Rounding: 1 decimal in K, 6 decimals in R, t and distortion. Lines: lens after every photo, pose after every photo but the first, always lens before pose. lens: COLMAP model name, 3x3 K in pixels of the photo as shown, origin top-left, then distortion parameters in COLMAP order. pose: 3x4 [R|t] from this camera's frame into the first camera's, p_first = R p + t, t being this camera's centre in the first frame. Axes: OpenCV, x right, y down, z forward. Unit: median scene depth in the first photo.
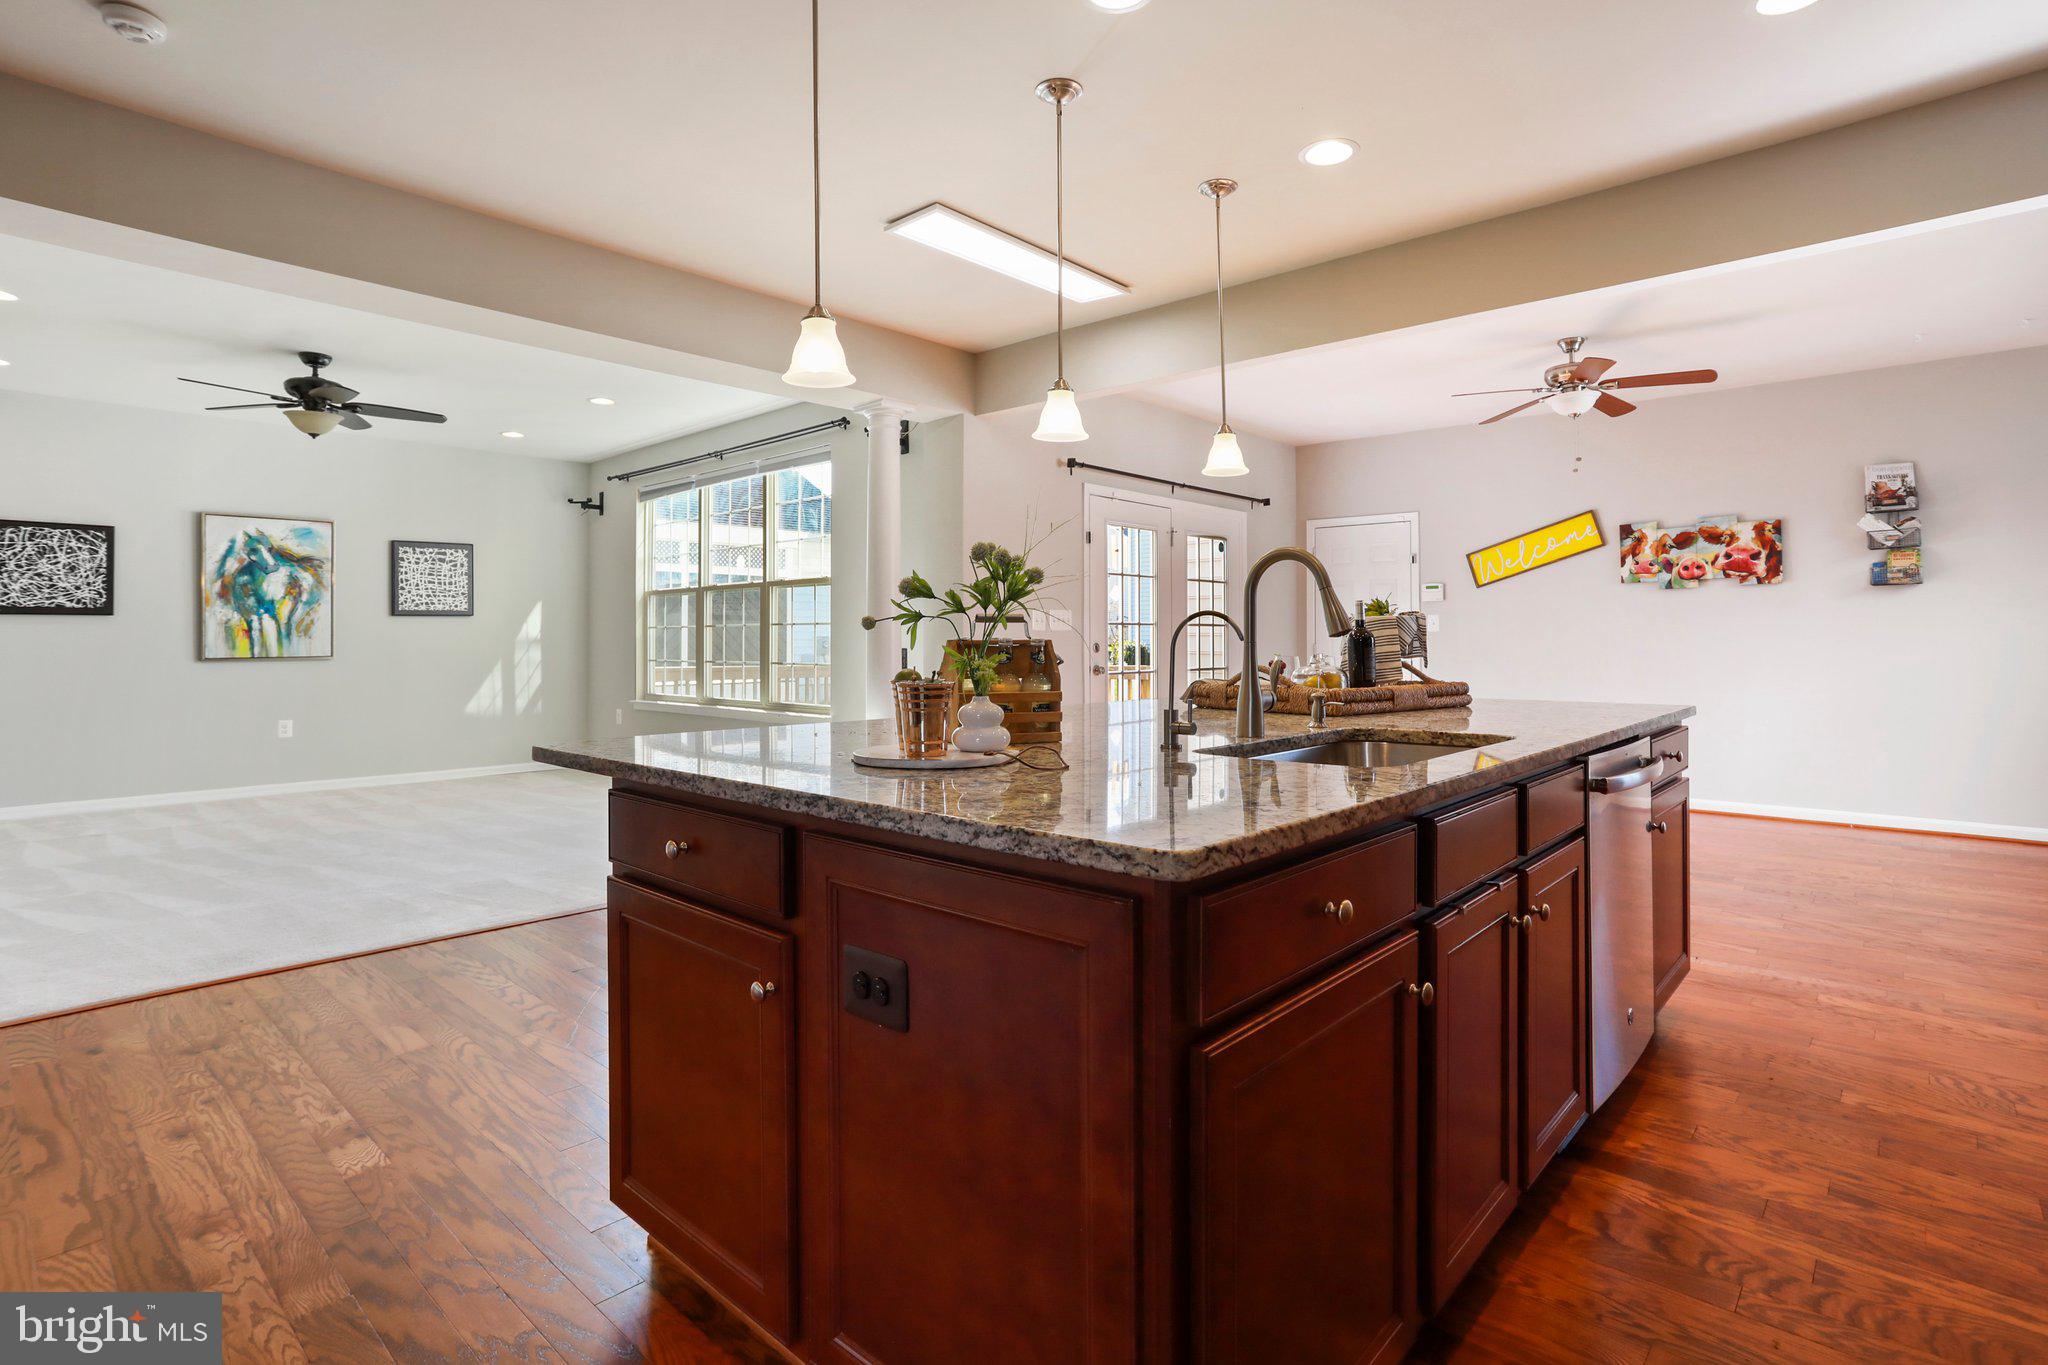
lens RADIAL K [[988.8, 0, 1050.4], [0, 988.8, 620.0], [0, 0, 1]] dist [-0.034834, 0.014775]
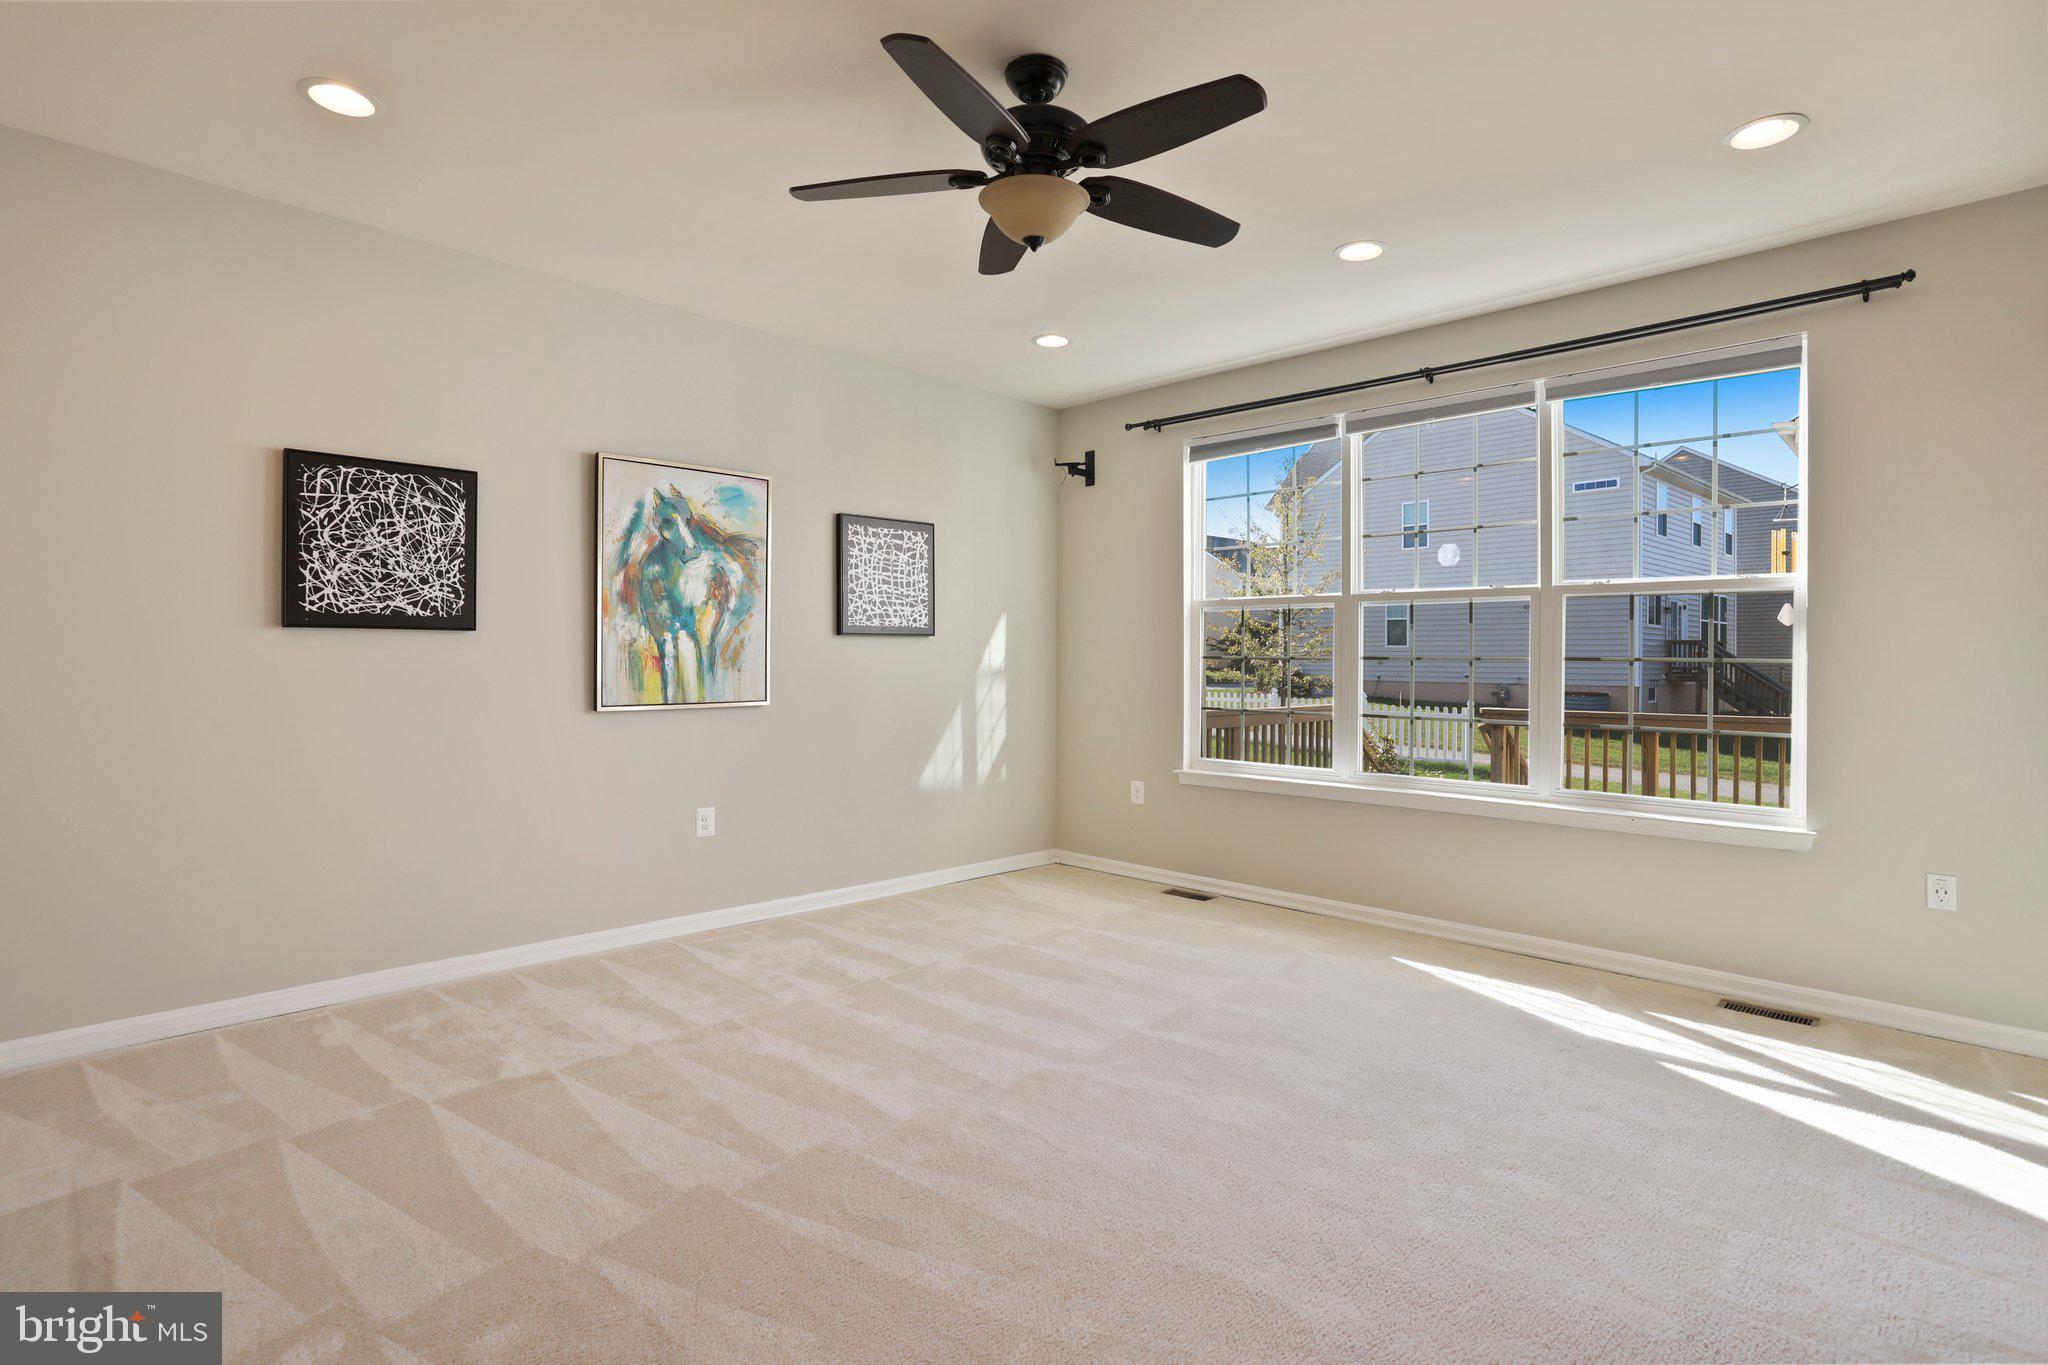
lens RADIAL K [[988.8, 0, 1058.4], [0, 988.8, 653.4], [0, 0, 1]] dist [-0.034834, 0.014775]
pose [[0.999149, 0.015687, -0.038147, -0.561575], [-0.014970, 0.999707, 0.019007, -0.006958], [0.038434, -0.018420, 0.999091, 0.413082]]
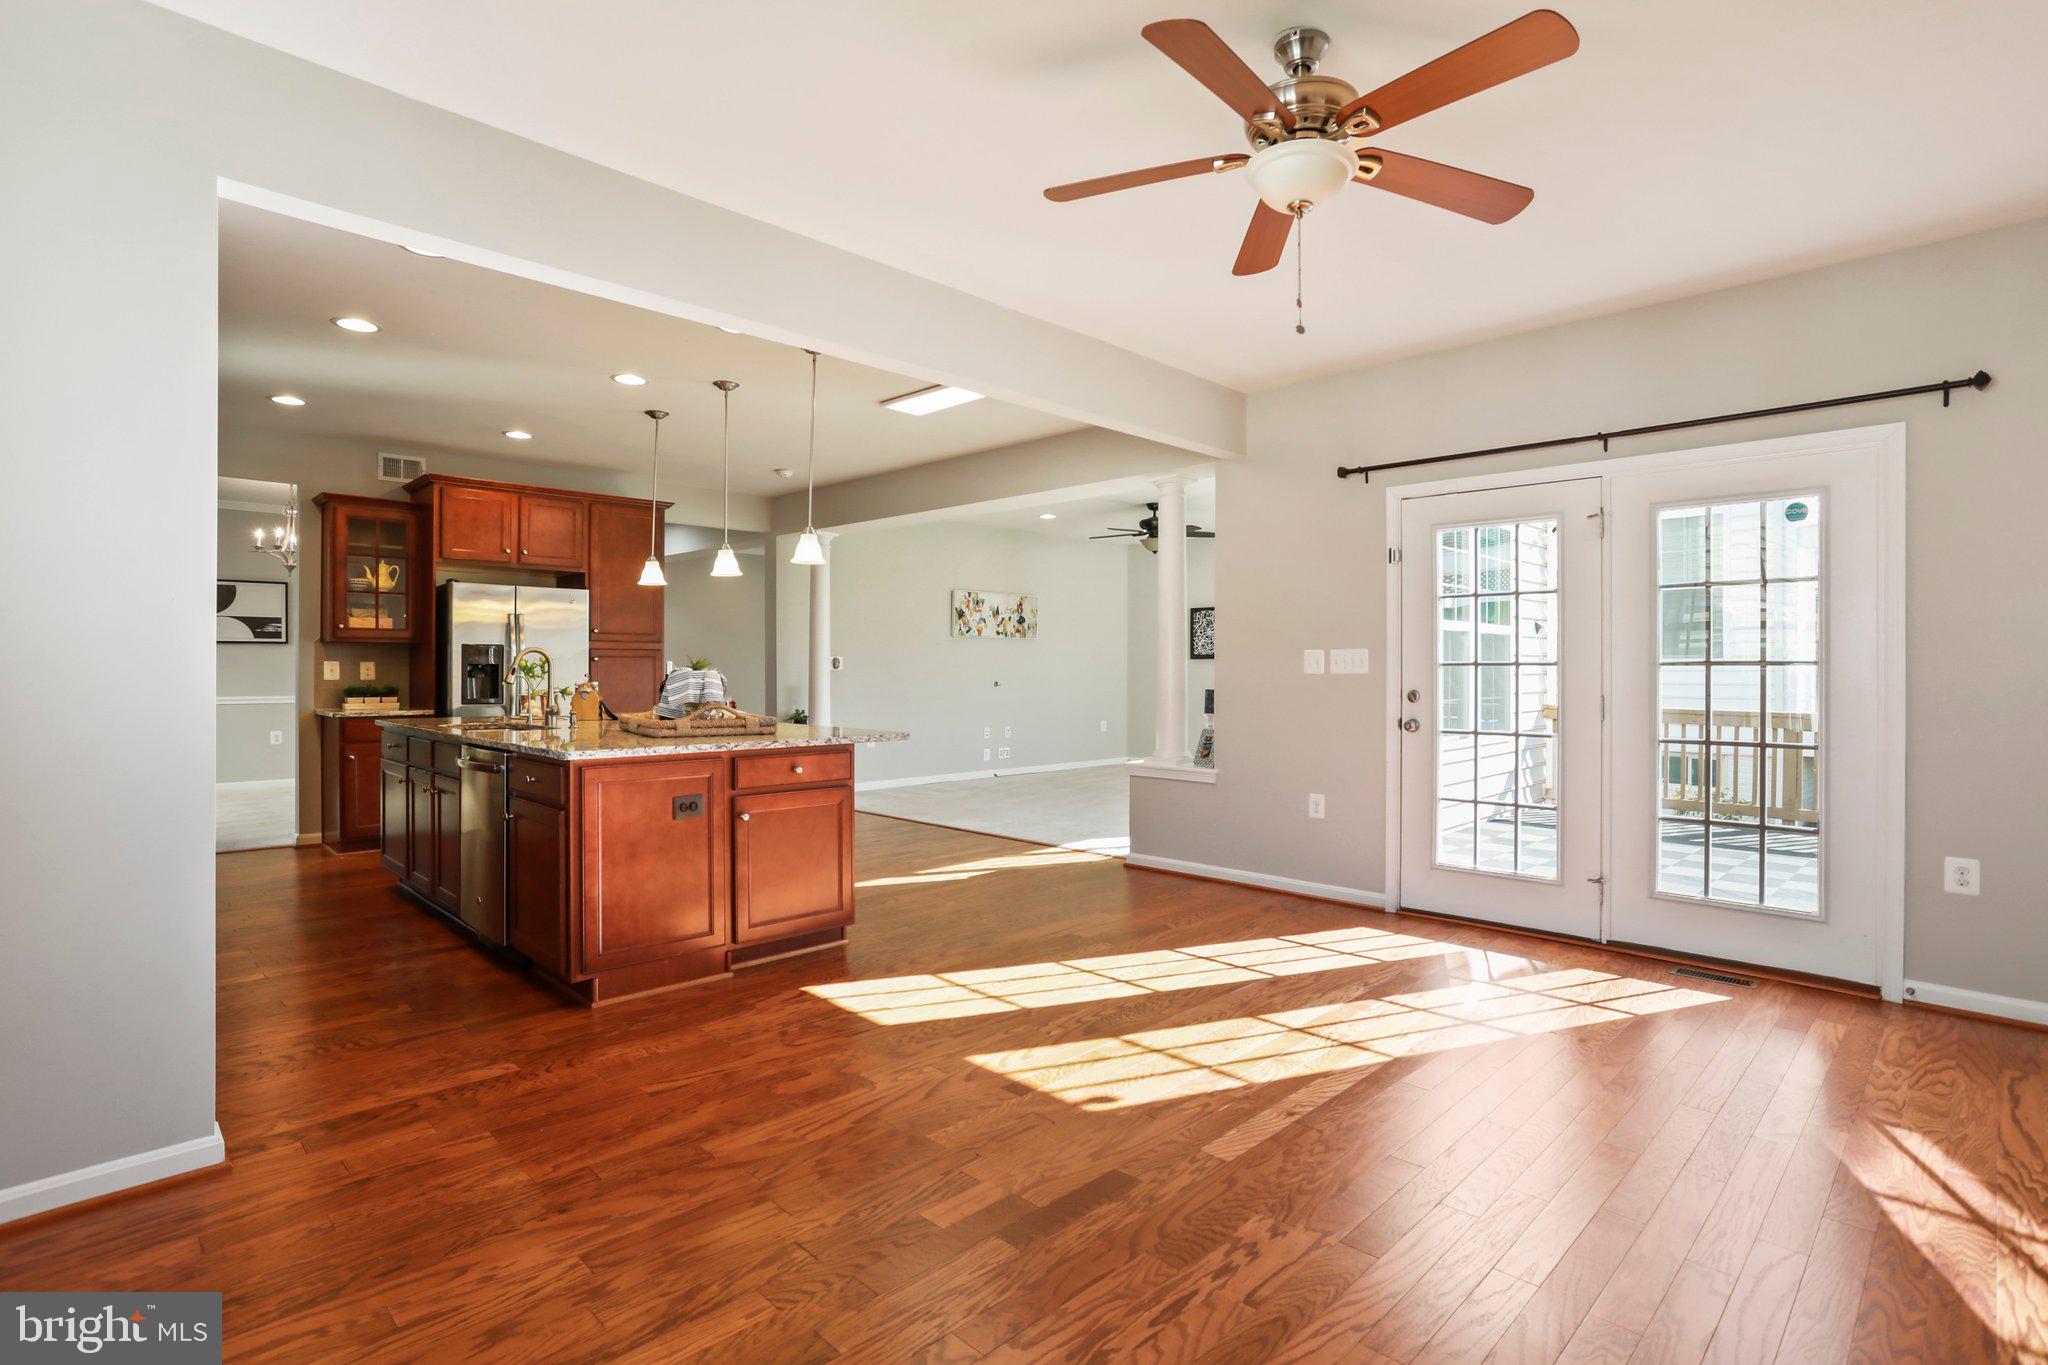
lens RADIAL K [[988.8, 0, 1027.7], [0, 988.8, 673.0], [0, 0, 1]] dist [-0.034834, 0.014775]
pose [[-0.044144, 0.011018, -0.998964, 0.735577], [0.018296, 0.999780, 0.010219, -0.003127], [0.998858, -0.017826, -0.044336, 0.658931]]
